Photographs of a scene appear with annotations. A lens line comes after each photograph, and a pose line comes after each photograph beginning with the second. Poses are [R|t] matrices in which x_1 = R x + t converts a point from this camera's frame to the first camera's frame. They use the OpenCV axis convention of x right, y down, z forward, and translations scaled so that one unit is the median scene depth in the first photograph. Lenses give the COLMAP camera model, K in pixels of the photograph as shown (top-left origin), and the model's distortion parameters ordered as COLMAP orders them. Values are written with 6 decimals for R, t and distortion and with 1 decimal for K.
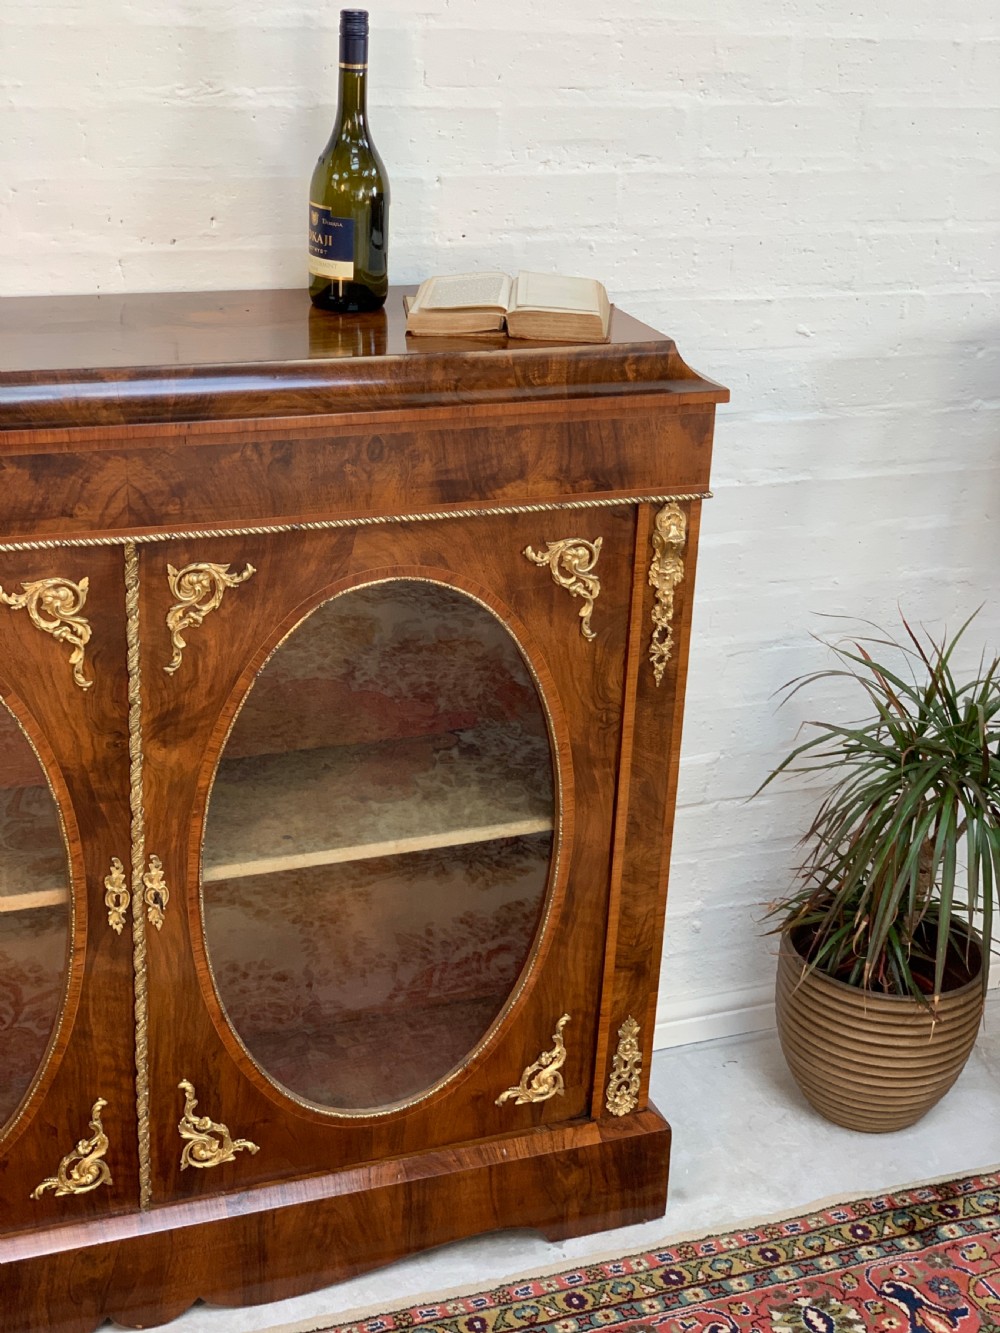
lens RADIAL K [[2008.0, 0, 501.6], [0, 2008.0, 656.8], [0, 0, 1]] dist [0.048102, -0.039999]
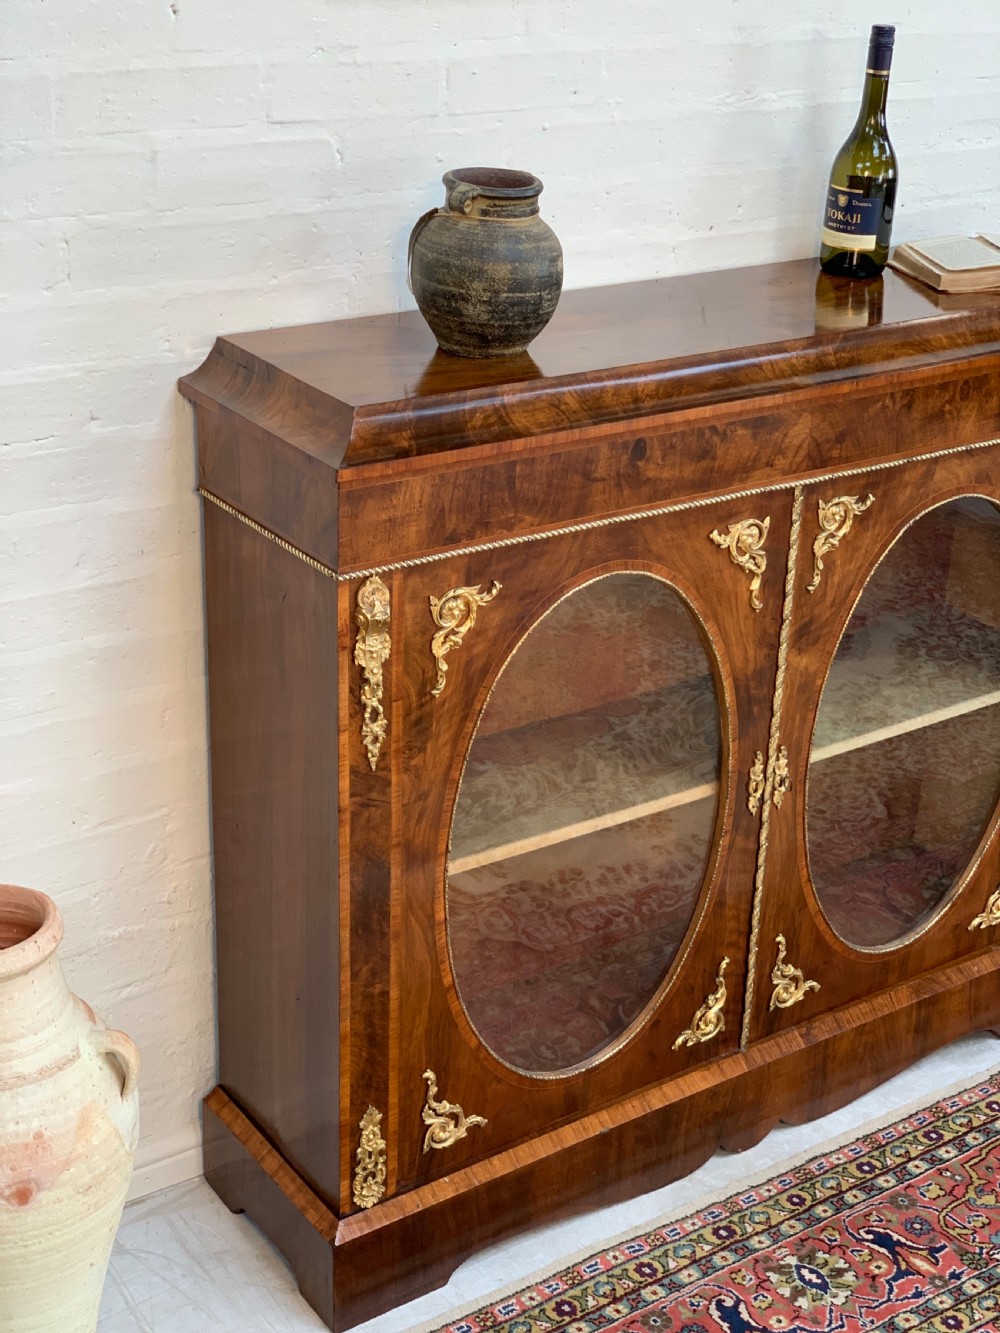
lens RADIAL K [[2015.7, 0, 503.4], [0, 2015.7, 666.3], [0, 0, 1]] dist [0.087320, -0.175784]
pose [[0.971413, -0.107425, 0.211697, -0.572529], [0.099496, 0.993890, 0.047788, -0.022044], [-0.215537, -0.025359, 0.976166, -0.132521]]
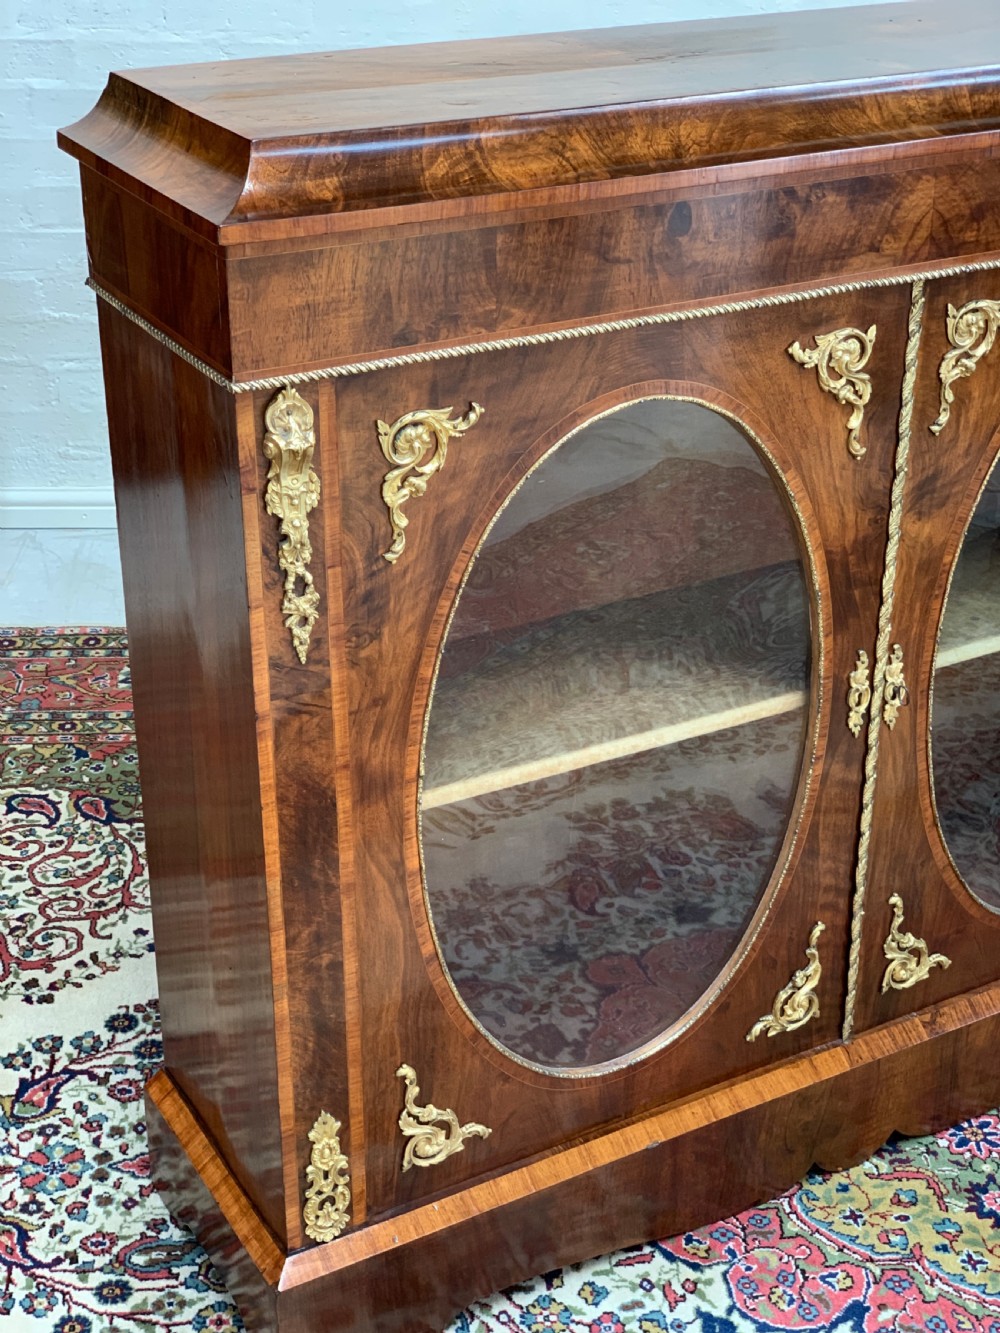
lens RADIAL K [[2015.7, 0, 503.4], [0, 2015.7, 666.3], [0, 0, 1]] dist [0.087320, -0.175784]
pose [[0.988314, -0.102592, 0.112742, -0.439165], [0.094677, 0.992794, 0.073460, 0.025244], [-0.119466, -0.061928, 0.990905, 0.128762]]
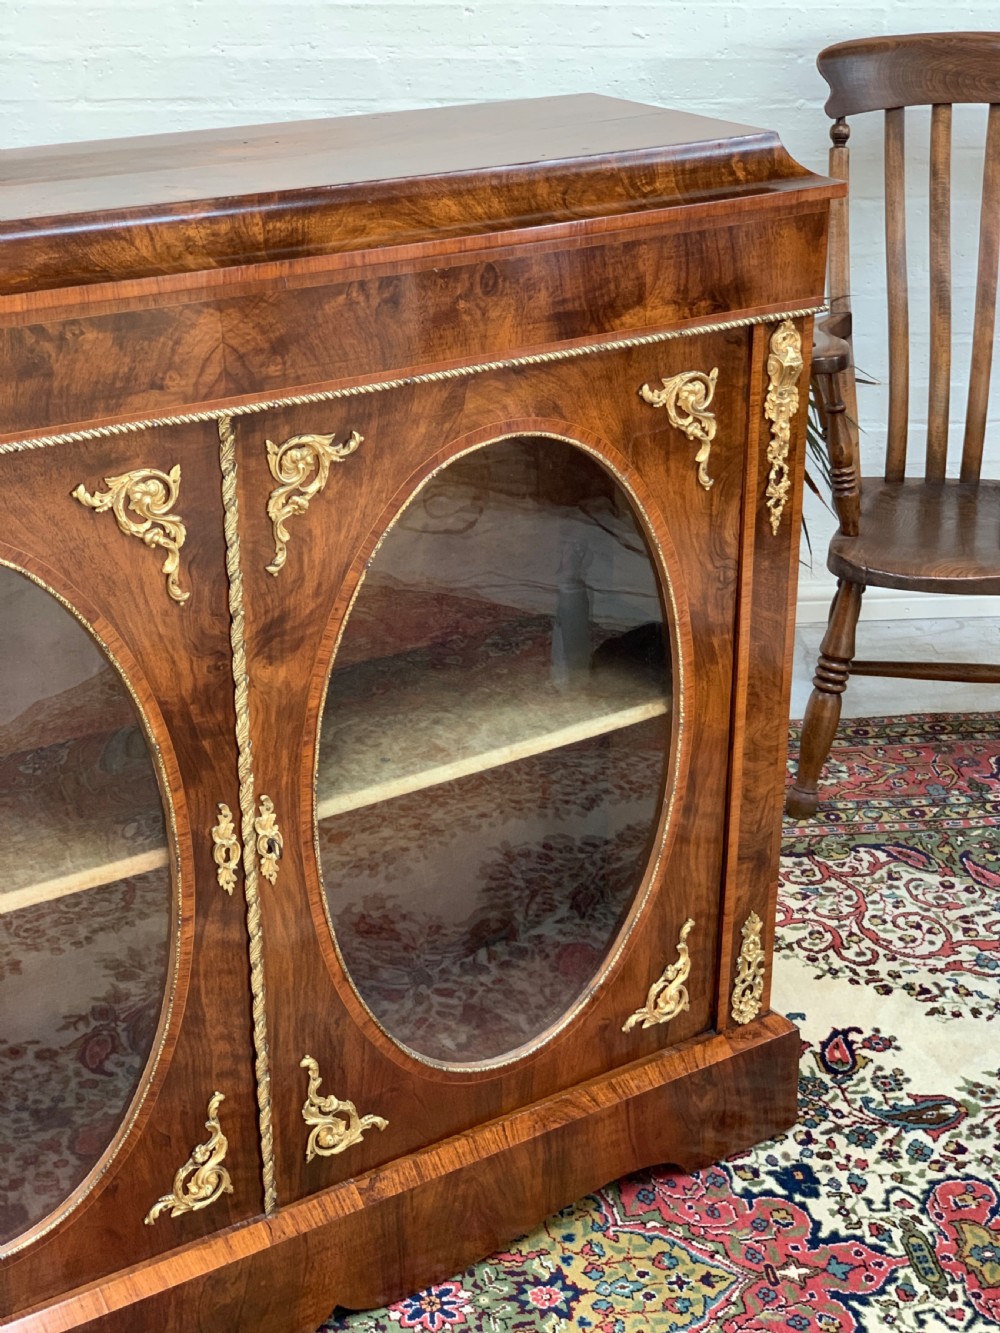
lens RADIAL K [[2030.4, 0, 518.9], [0, 2030.4, 667.0], [0, 0, 1]] dist [0.052248, 0.061151]
pose [[0.975050, -0.128350, 0.181120, -0.212141], [0.123611, 0.991631, 0.037261, 0.026312], [-0.184387, -0.013943, 0.982755, 0.143065]]
